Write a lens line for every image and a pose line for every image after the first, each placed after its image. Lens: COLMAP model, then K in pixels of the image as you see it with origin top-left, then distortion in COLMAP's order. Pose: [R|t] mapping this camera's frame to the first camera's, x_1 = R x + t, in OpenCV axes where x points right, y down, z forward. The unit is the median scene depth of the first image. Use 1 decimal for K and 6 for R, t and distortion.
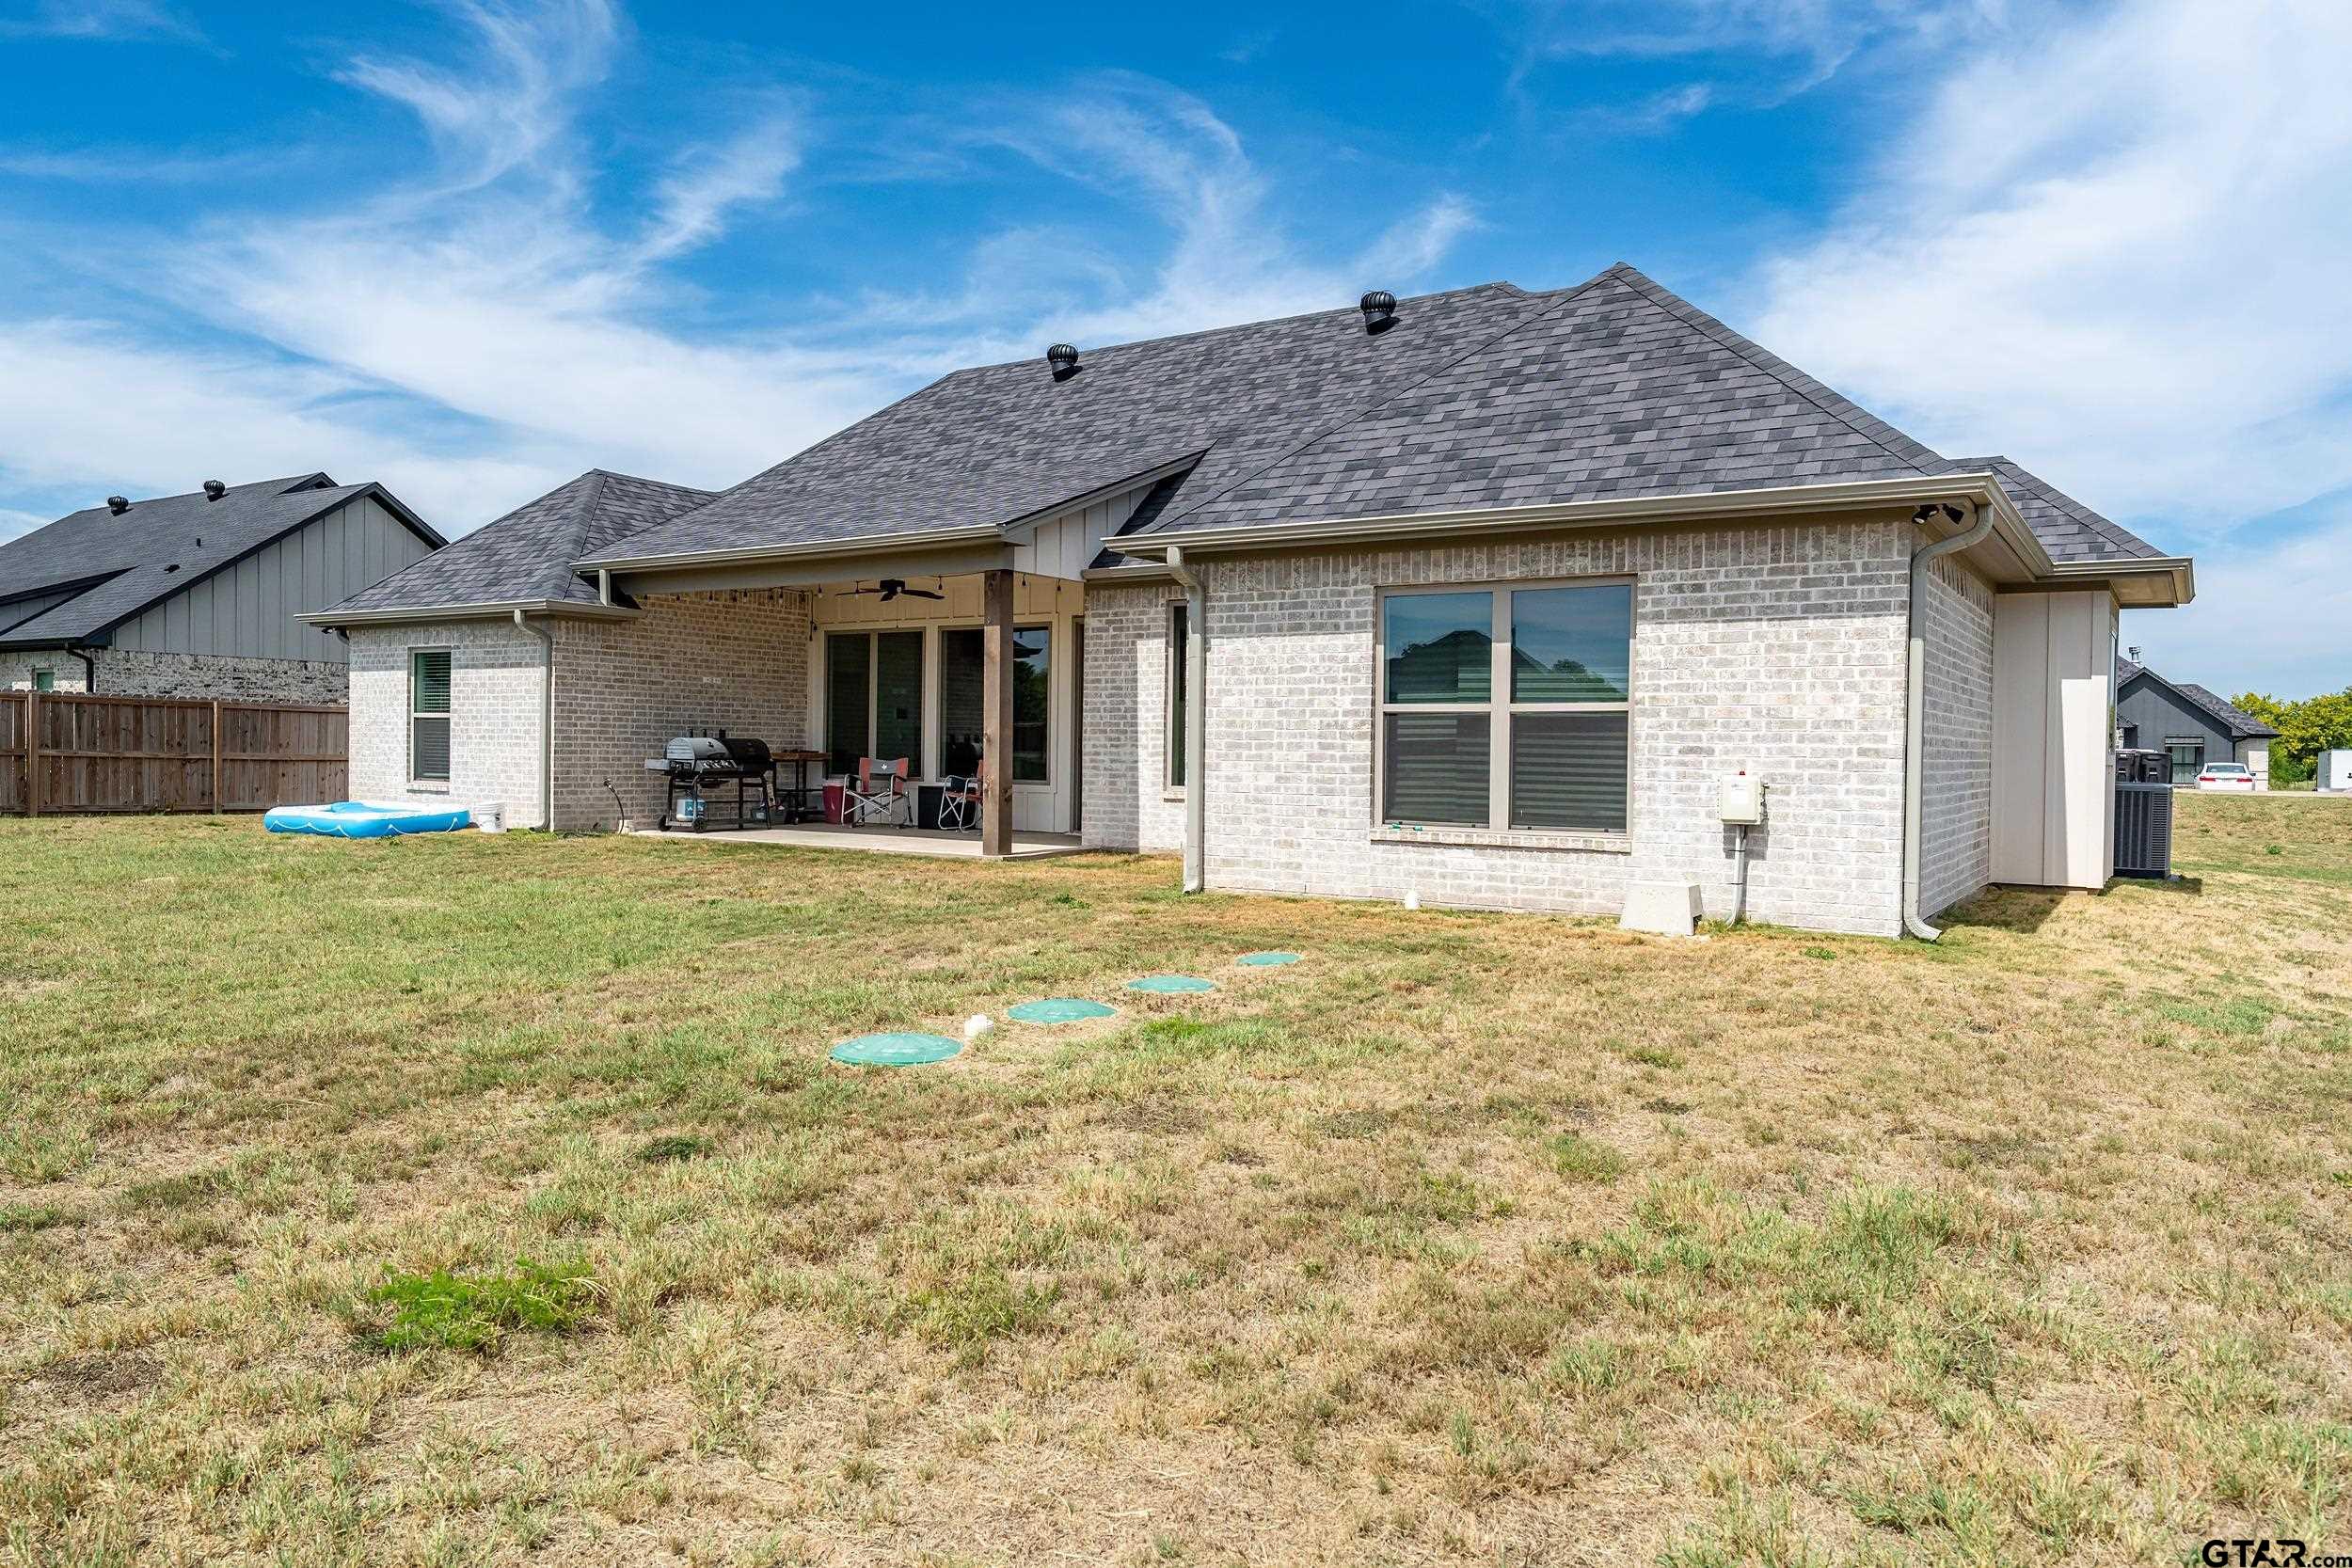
lens RADIAL K [[1558.2, 0, 1176.0], [0, 1558.2, 784.0], [0, 0, 1]] dist [-0.000749, -0.000191]
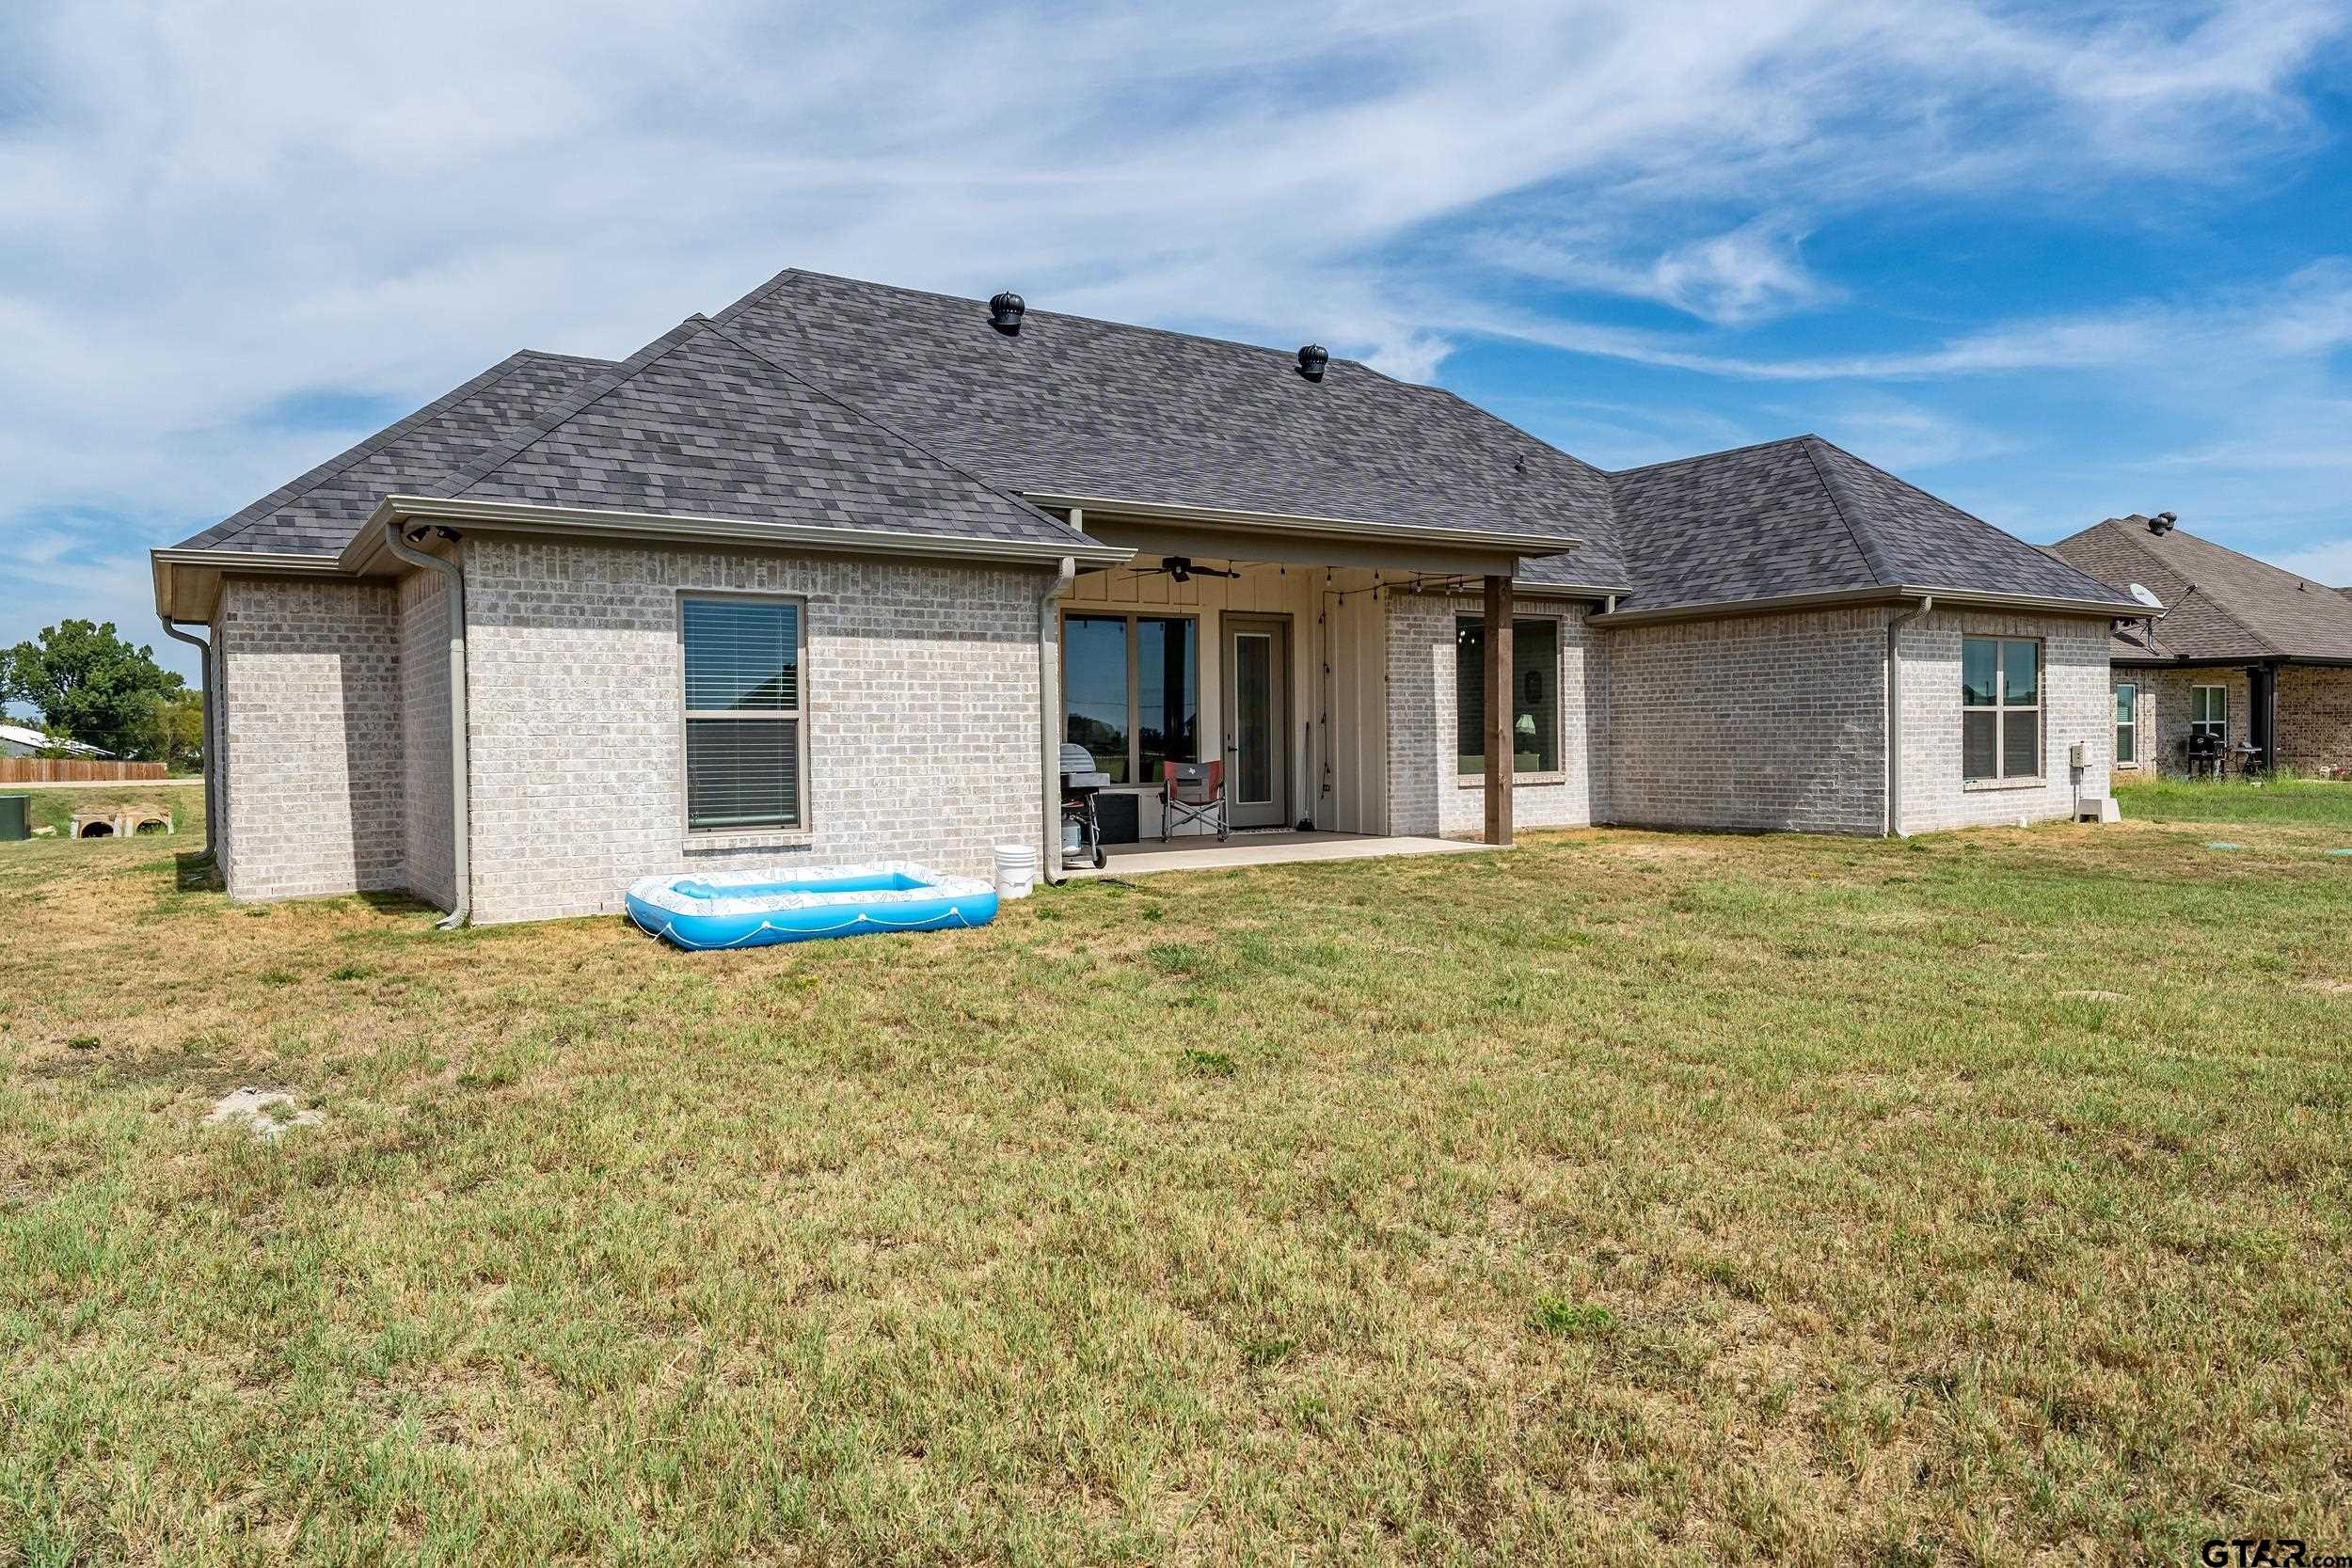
lens RADIAL K [[1496.3, 0, 1176.0], [0, 1496.3, 784.0], [0, 0, 1]] dist [0.000105, 0.001262]
pose [[0.393502, -0.045599, 0.918192, -1.602515], [0.040373, 0.998663, 0.032294, -0.053018], [-0.918437, 0.024362, 0.394817, 1.126204]]
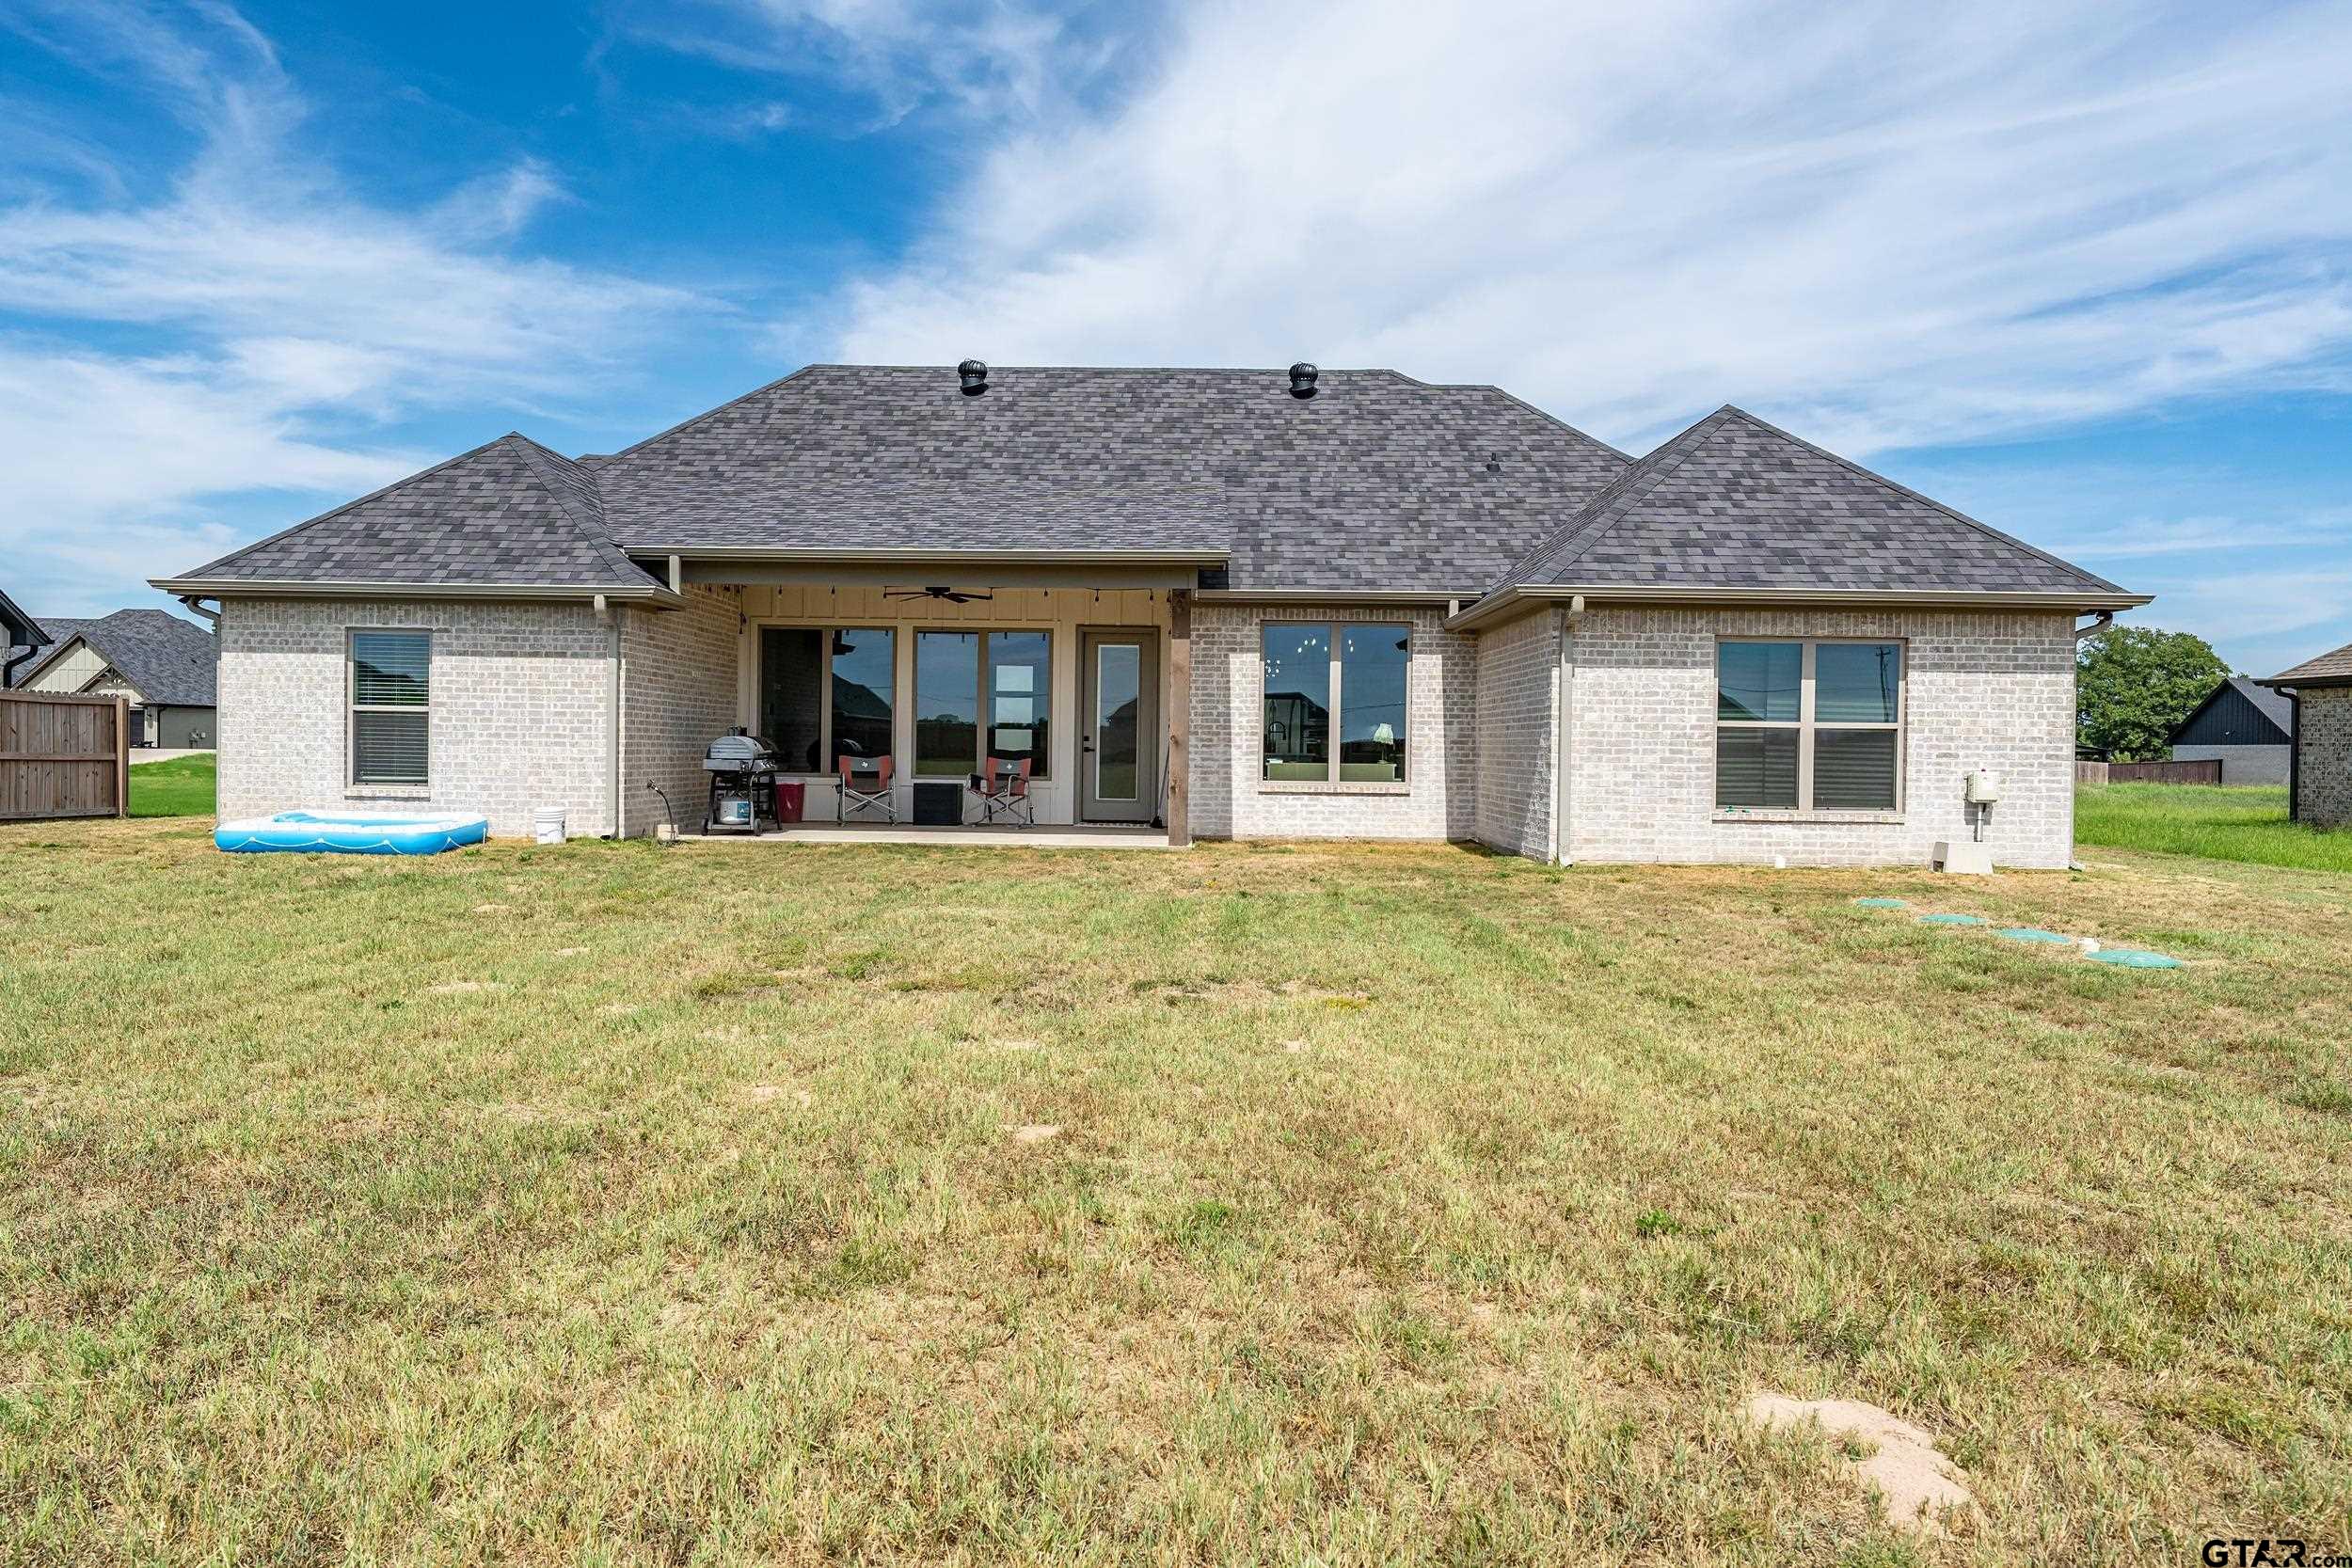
lens RADIAL K [[1496.3, 0, 1176.0], [0, 1496.3, 784.0], [0, 0, 1]] dist [0.000105, 0.001262]
pose [[0.844887, -0.015122, 0.534731, -0.968273], [0.009077, 0.999862, 0.013933, -0.018330], [-0.534868, -0.006918, 0.844907, 0.139995]]
